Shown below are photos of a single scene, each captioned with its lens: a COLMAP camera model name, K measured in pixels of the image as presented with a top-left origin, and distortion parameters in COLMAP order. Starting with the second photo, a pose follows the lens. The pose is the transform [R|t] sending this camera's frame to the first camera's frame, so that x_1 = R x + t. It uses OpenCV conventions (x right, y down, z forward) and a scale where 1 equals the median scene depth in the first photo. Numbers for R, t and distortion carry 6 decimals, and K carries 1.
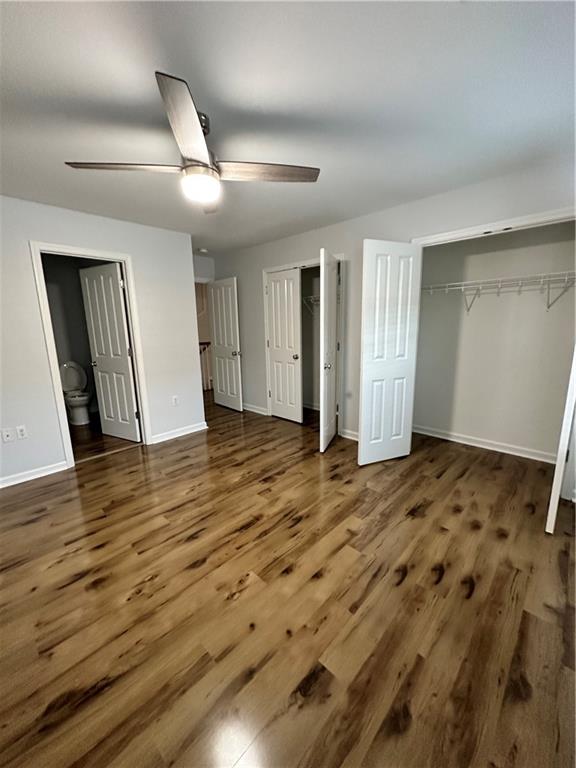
lens RADIAL K [[308.7, 0, 288.0], [0, 308.7, 384.0], [0, 0, 1]] dist [-0.000113, 0.000230]
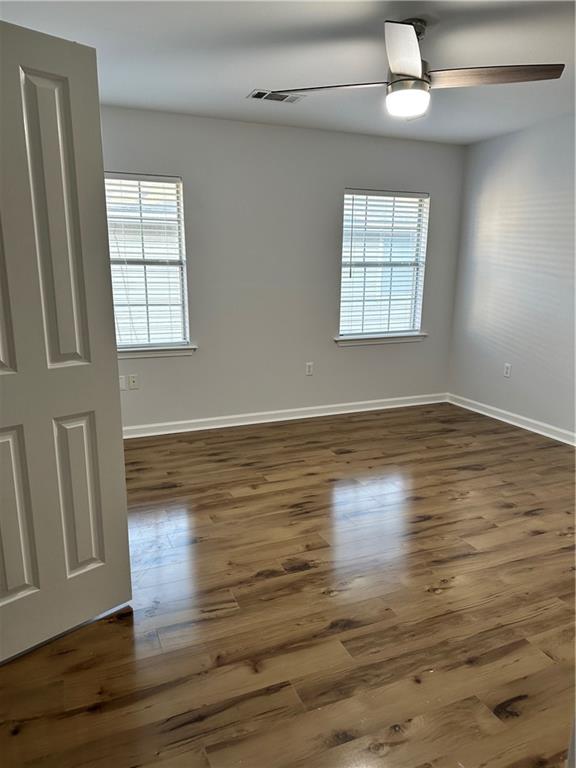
lens RADIAL K [[538.1, 0, 289.2], [0, 538.1, 386.3], [0, 0, 1]] dist [0.081889, -0.108824]
pose [[-0.920892, -0.070134, 0.383458, -0.423085], [0.088640, 0.920240, 0.381185, -0.355408], [-0.379607, 0.385020, -0.841224, 1.856490]]
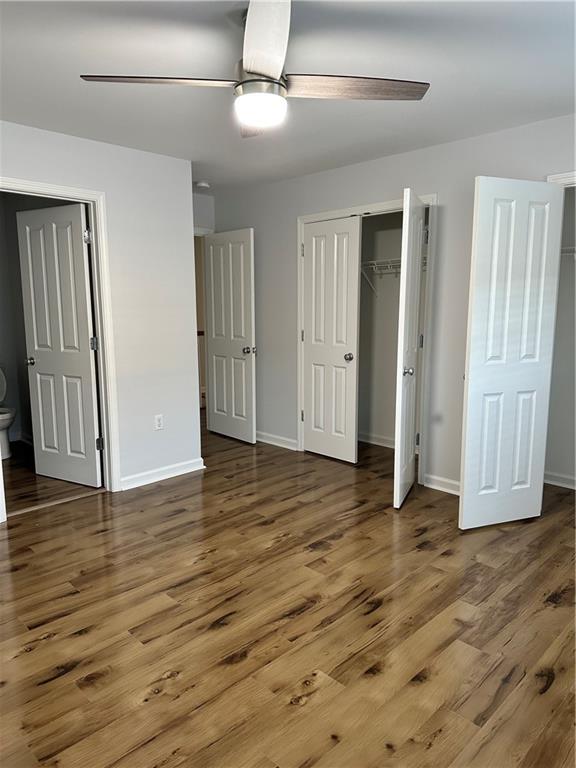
lens RADIAL K [[538.1, 0, 289.2], [0, 538.1, 386.3], [0, 0, 1]] dist [0.081889, -0.108824]
pose [[0.999594, 0.020120, -0.020153, -0.121328], [-0.020888, 0.999034, -0.038650, 0.027888], [0.019356, 0.039055, 0.999050, -0.146594]]
